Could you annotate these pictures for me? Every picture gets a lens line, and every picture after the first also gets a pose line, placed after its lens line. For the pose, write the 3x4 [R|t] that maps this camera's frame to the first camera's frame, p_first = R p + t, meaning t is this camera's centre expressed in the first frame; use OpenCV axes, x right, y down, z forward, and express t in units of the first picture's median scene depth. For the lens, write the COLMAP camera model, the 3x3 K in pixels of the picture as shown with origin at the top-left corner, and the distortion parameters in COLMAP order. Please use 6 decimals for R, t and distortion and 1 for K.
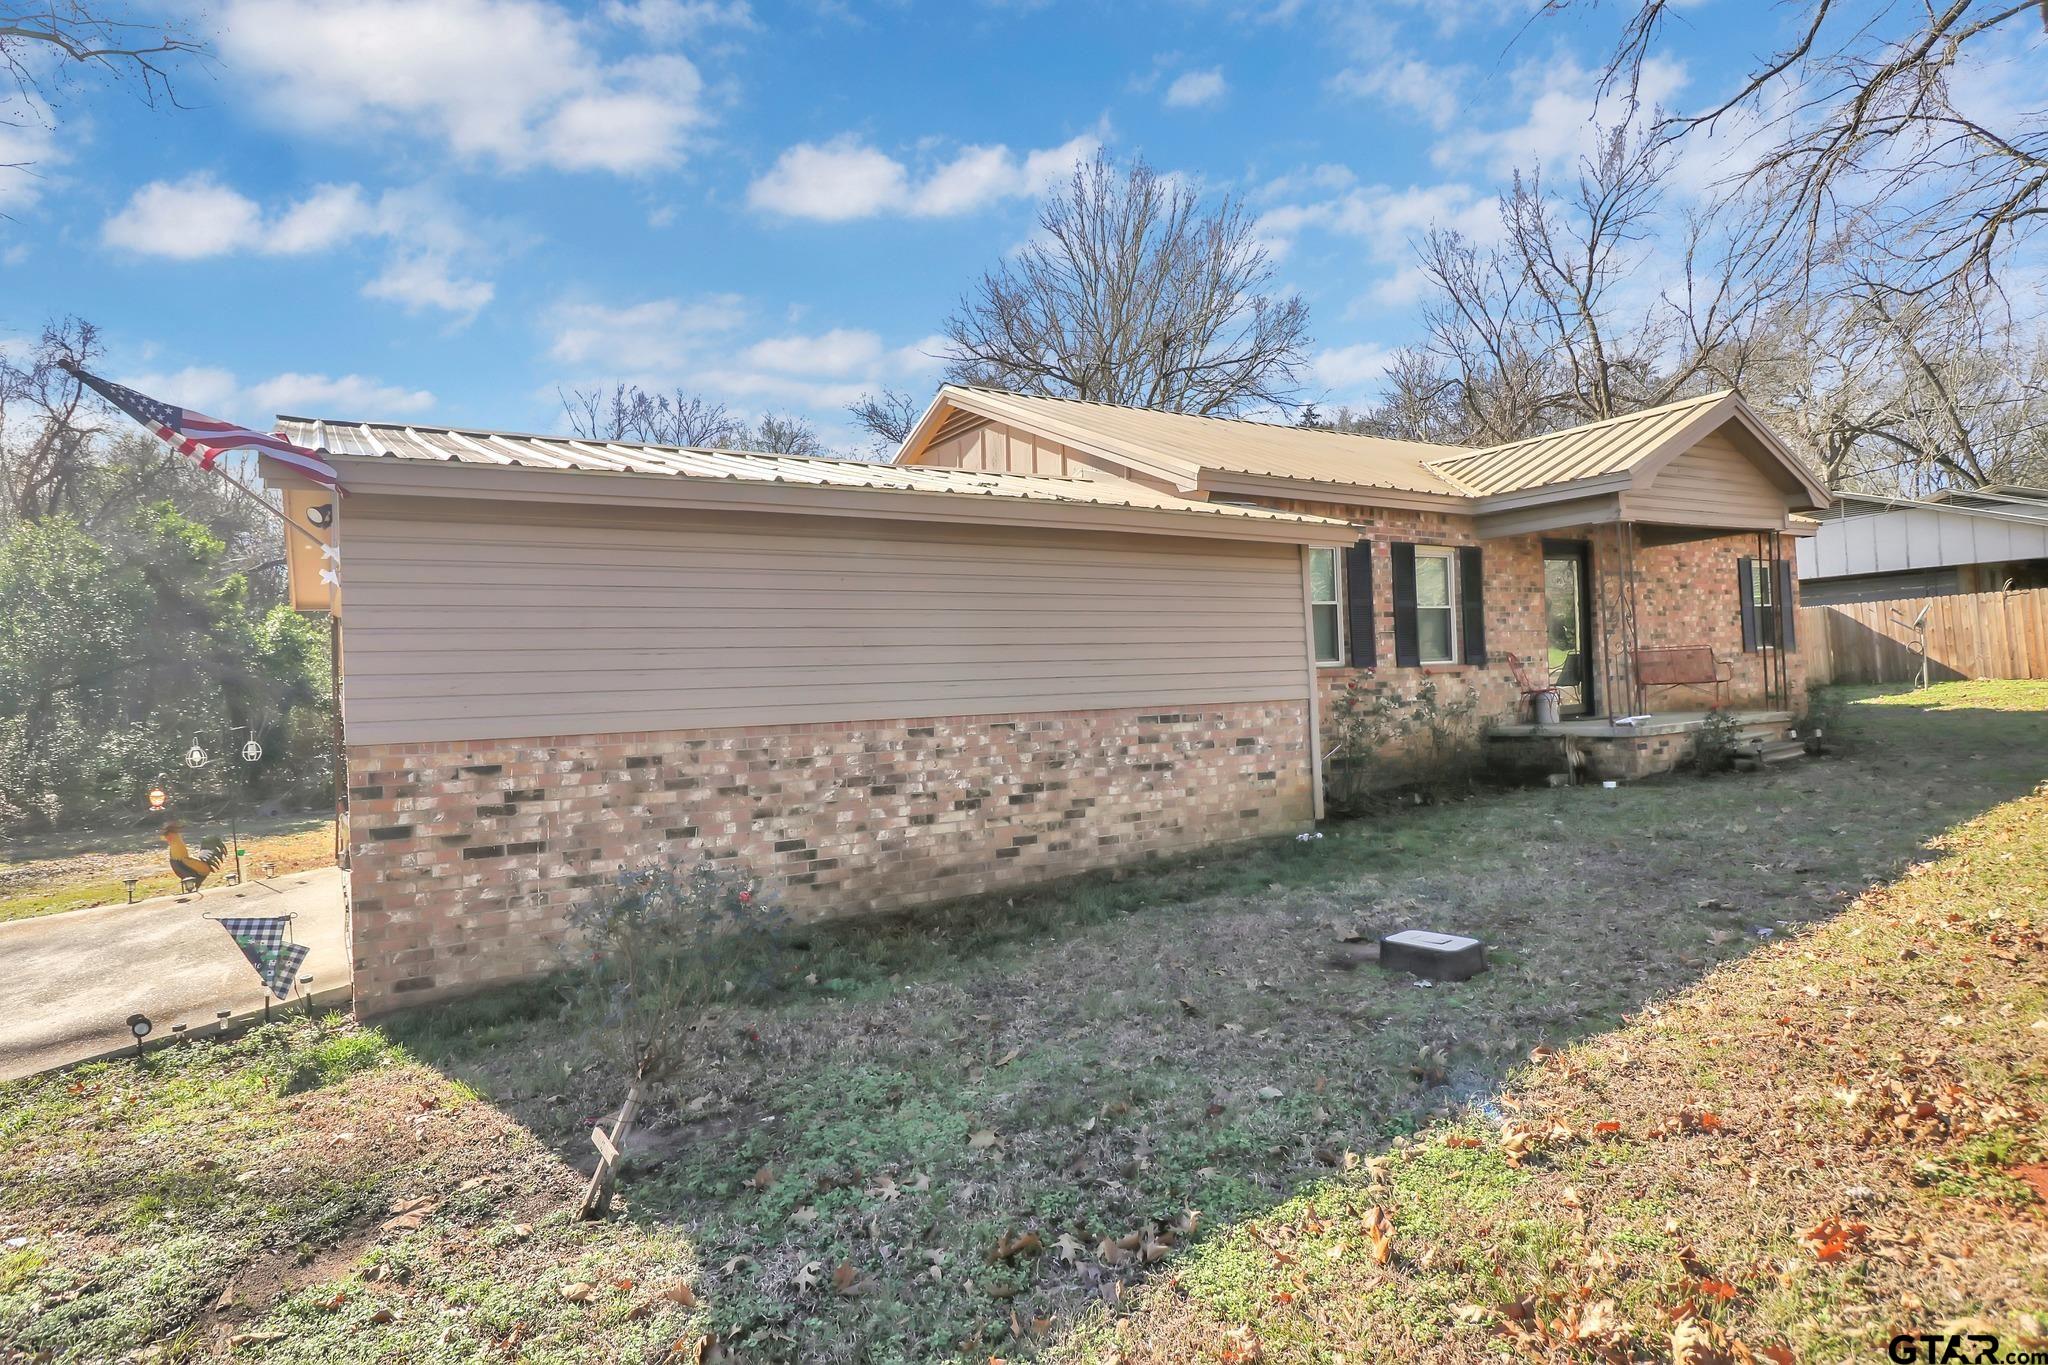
lens RADIAL K [[1110.6, 0, 1002.4], [0, 1110.6, 673.2], [0, 0, 1]] dist [0.003325, -0.011350]
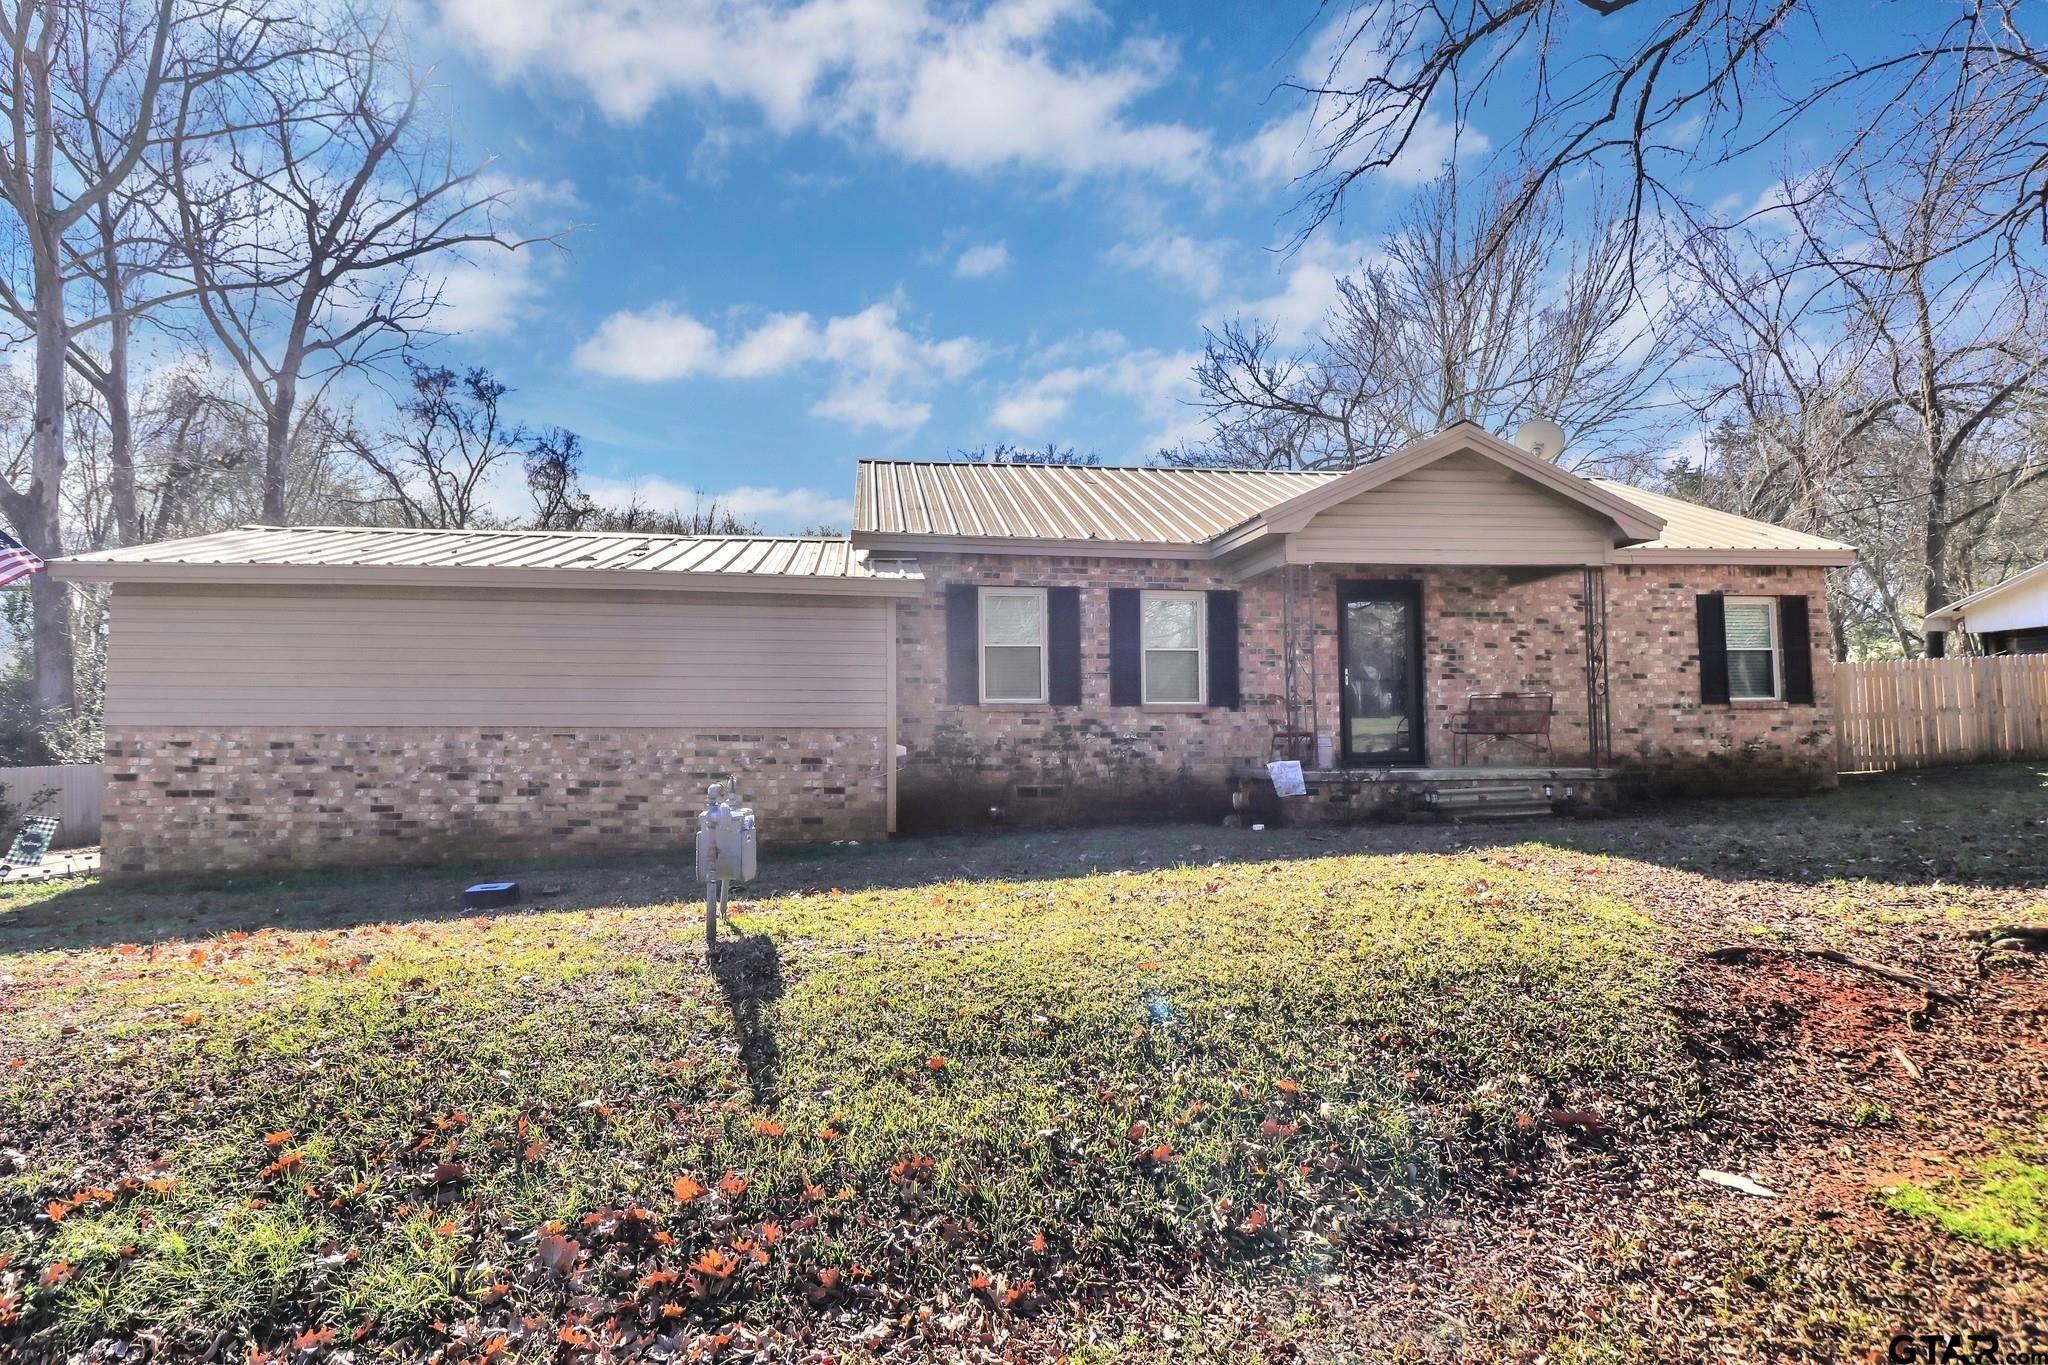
lens RADIAL K [[1110.6, 0, 1002.4], [0, 1110.6, 673.2], [0, 0, 1]] dist [0.003325, -0.011350]
pose [[0.912619, 0.012884, -0.408607, 0.730196], [-0.027665, 0.999158, -0.030286, -0.001706], [0.407873, 0.038944, 0.912208, -0.010428]]
